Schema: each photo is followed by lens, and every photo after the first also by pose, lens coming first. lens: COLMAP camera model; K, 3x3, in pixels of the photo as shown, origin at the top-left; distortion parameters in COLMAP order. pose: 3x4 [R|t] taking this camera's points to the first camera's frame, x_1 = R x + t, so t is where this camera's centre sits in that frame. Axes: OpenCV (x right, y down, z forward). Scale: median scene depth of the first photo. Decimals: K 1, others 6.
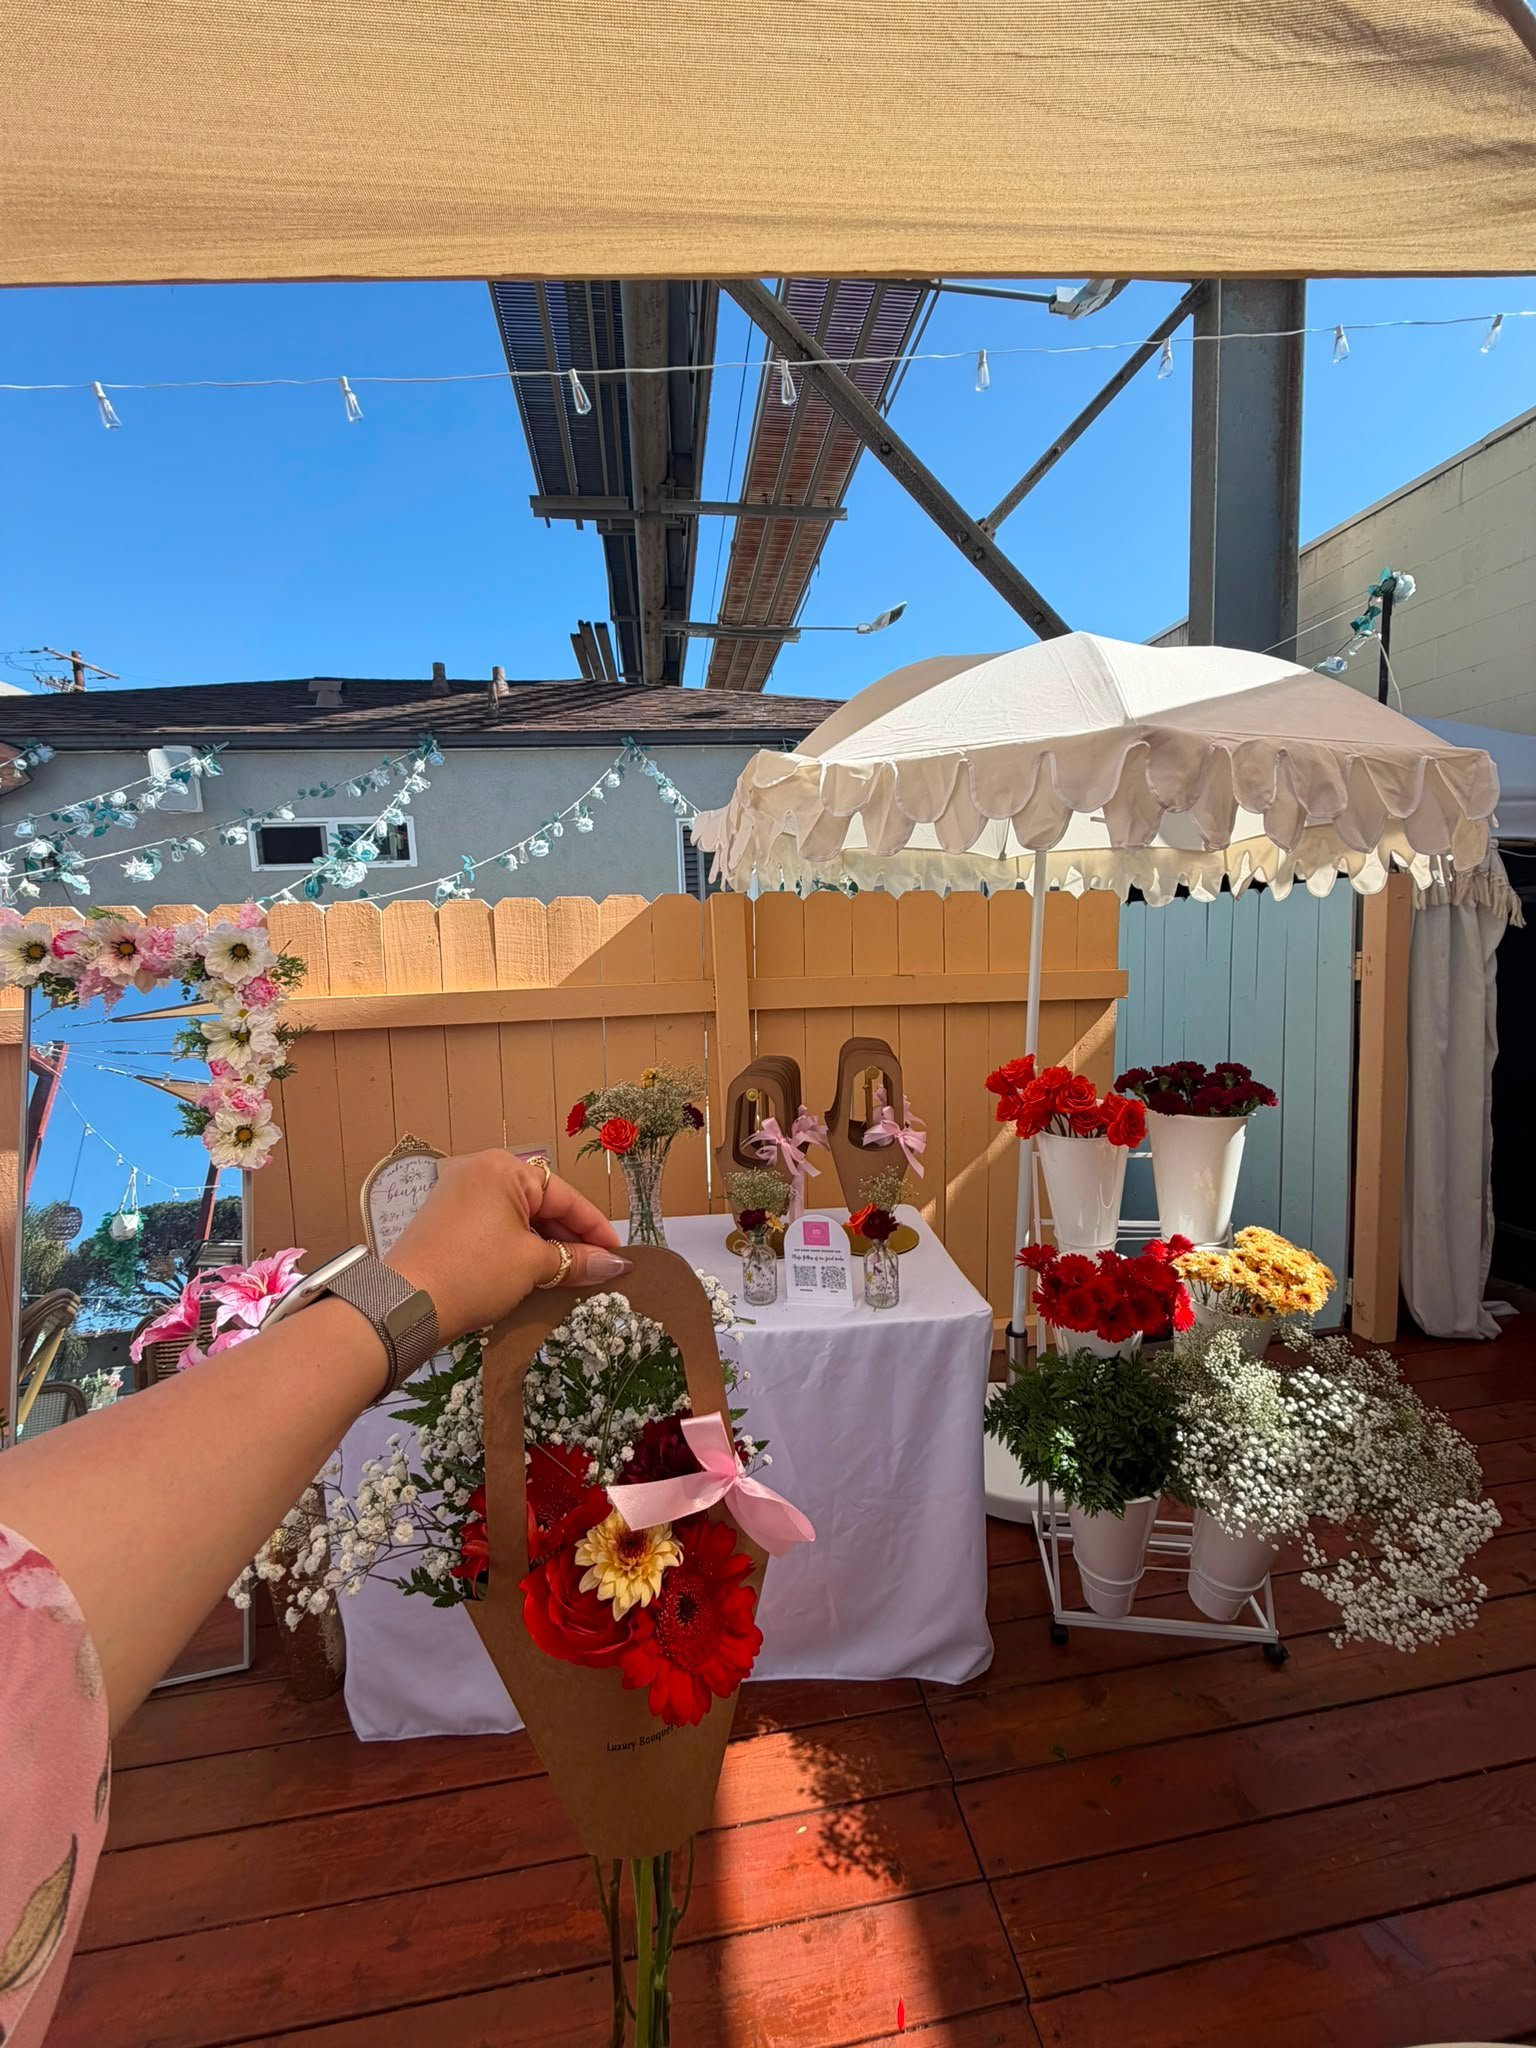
lens RADIAL K [[797.1, 0, 766.6], [0, 797.1, 1022.5], [0, 0, 1]] dist [-0.000034, -0.000286]
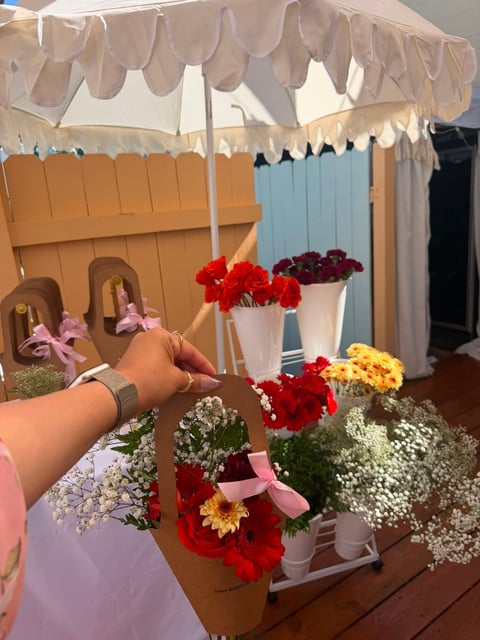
lens RADIAL K [[454.0, 0, 234.4], [0, 454.0, 320.7], [0, 0, 1]] dist [0.055631, -0.077099]
pose [[0.912216, -0.148667, 0.381785, 0.009095], [0.093063, 0.982672, 0.160294, 0.024259], [-0.399000, -0.110693, 0.910245, 0.199508]]
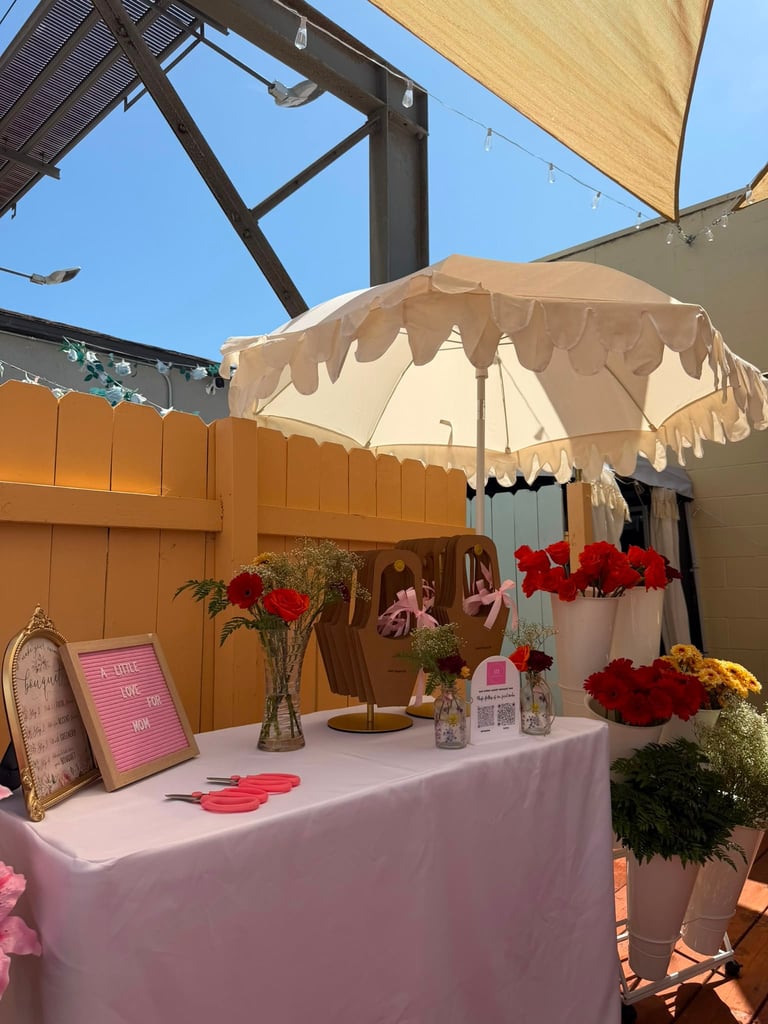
lens RADIAL K [[726.3, 0, 375.0], [0, 726.3, 513.1], [0, 0, 1]] dist [0.055631, -0.077099]
pose [[0.776740, 0.083737, 0.624230, -0.665675], [0.059329, 0.976987, -0.204882, 0.221436], [-0.627020, 0.196175, 0.753897, 0.256439]]
